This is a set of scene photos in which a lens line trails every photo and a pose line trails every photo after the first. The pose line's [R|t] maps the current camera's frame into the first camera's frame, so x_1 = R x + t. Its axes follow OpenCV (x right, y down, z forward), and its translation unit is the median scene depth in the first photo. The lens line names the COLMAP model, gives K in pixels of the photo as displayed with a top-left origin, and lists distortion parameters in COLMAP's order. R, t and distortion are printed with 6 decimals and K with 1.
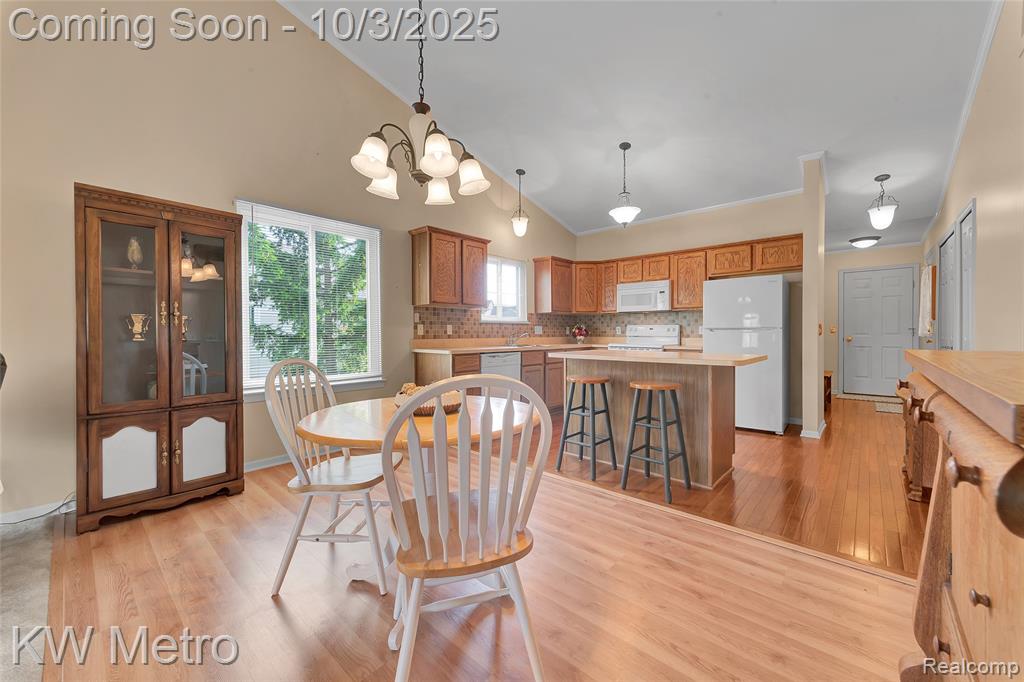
lens RADIAL K [[398.9, 0, 511.5], [0, 398.9, 337.8], [0, 0, 1]] dist [0.006539, 0.000290]
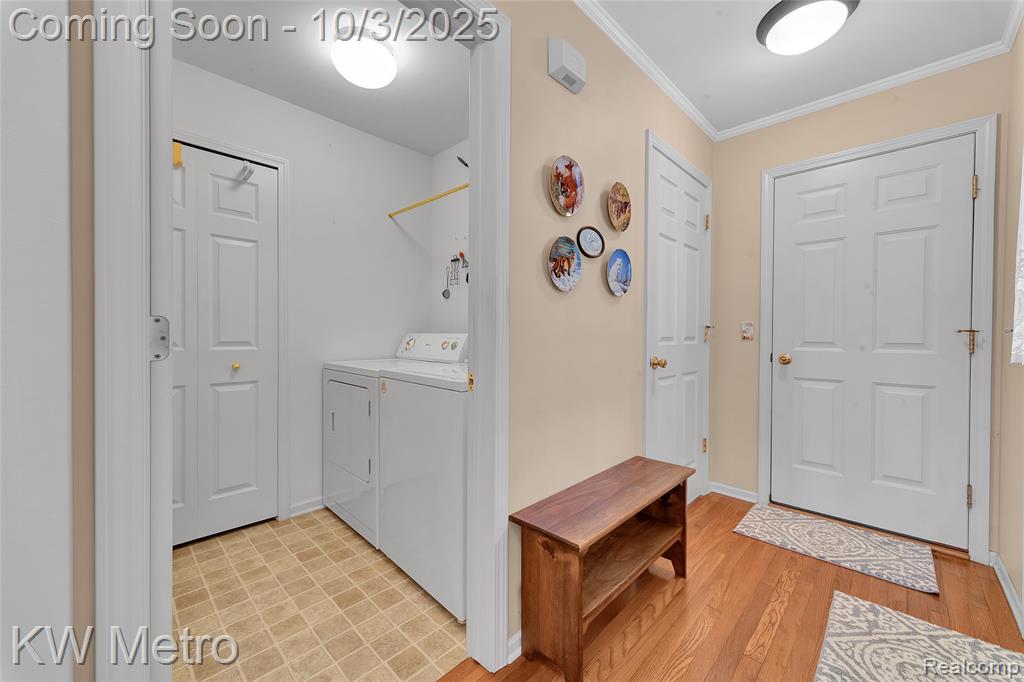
lens RADIAL K [[398.9, 0, 519.2], [0, 398.9, 341.3], [0, 0, 1]] dist [0.006539, 0.000290]
pose [[0.999041, 0.012912, -0.041827, 0.855169], [-0.012979, 0.999915, -0.001332, -0.010888], [0.041806, 0.001873, 0.999124, 0.869764]]
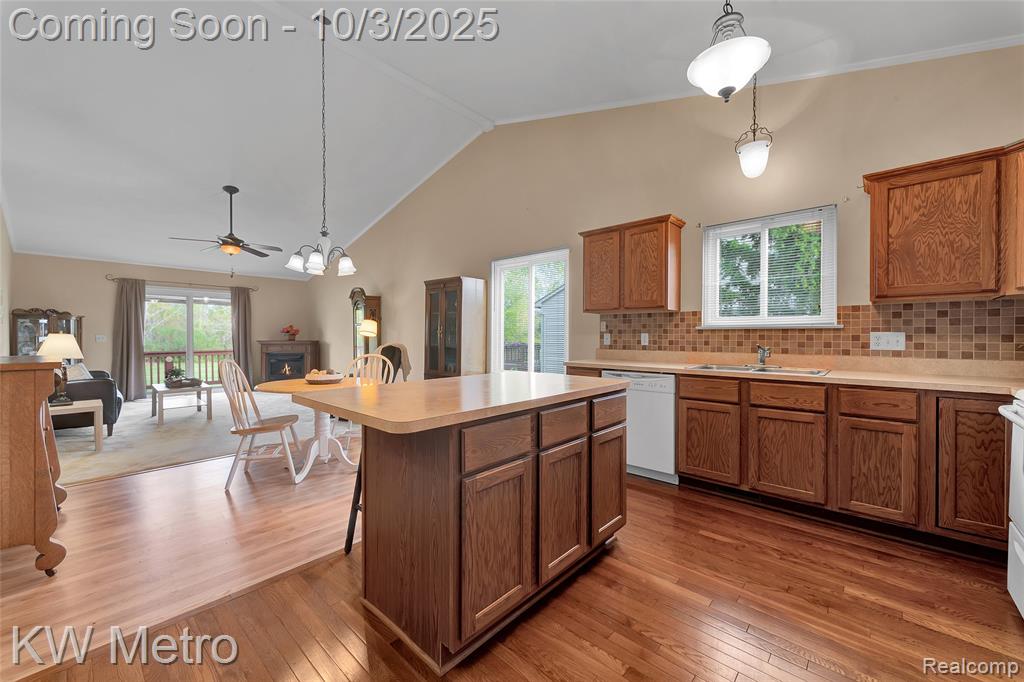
lens RADIAL K [[398.9, 0, 509.5], [0, 398.9, 338.6], [0, 0, 1]] dist [0.006539, 0.000290]
pose [[-0.009530, 0.010445, -0.999900, 0.645183], [-0.012691, 0.999864, 0.010566, -0.025988], [0.999874, 0.012790, -0.009396, 0.706757]]
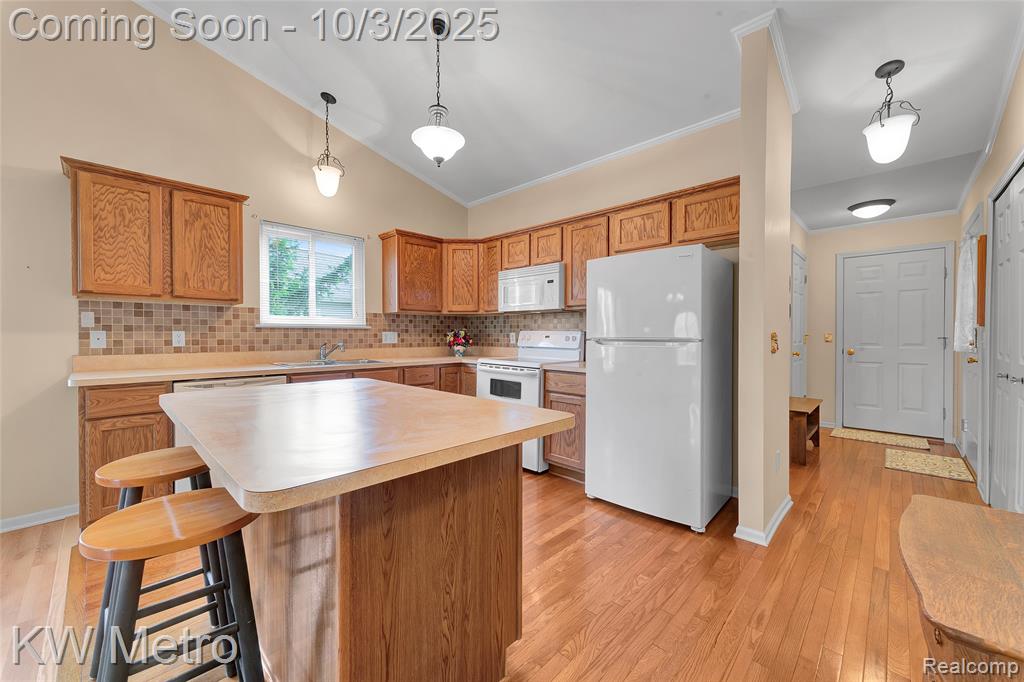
lens RADIAL K [[398.9, 0, 513.4], [0, 398.9, 338.1], [0, 0, 1]] dist [0.006539, 0.000290]
pose [[0.999434, 0.004720, -0.033307, 0.375766], [-0.004778, 0.999987, -0.001663, -0.022206], [0.033299, 0.001821, 0.999444, 0.379108]]
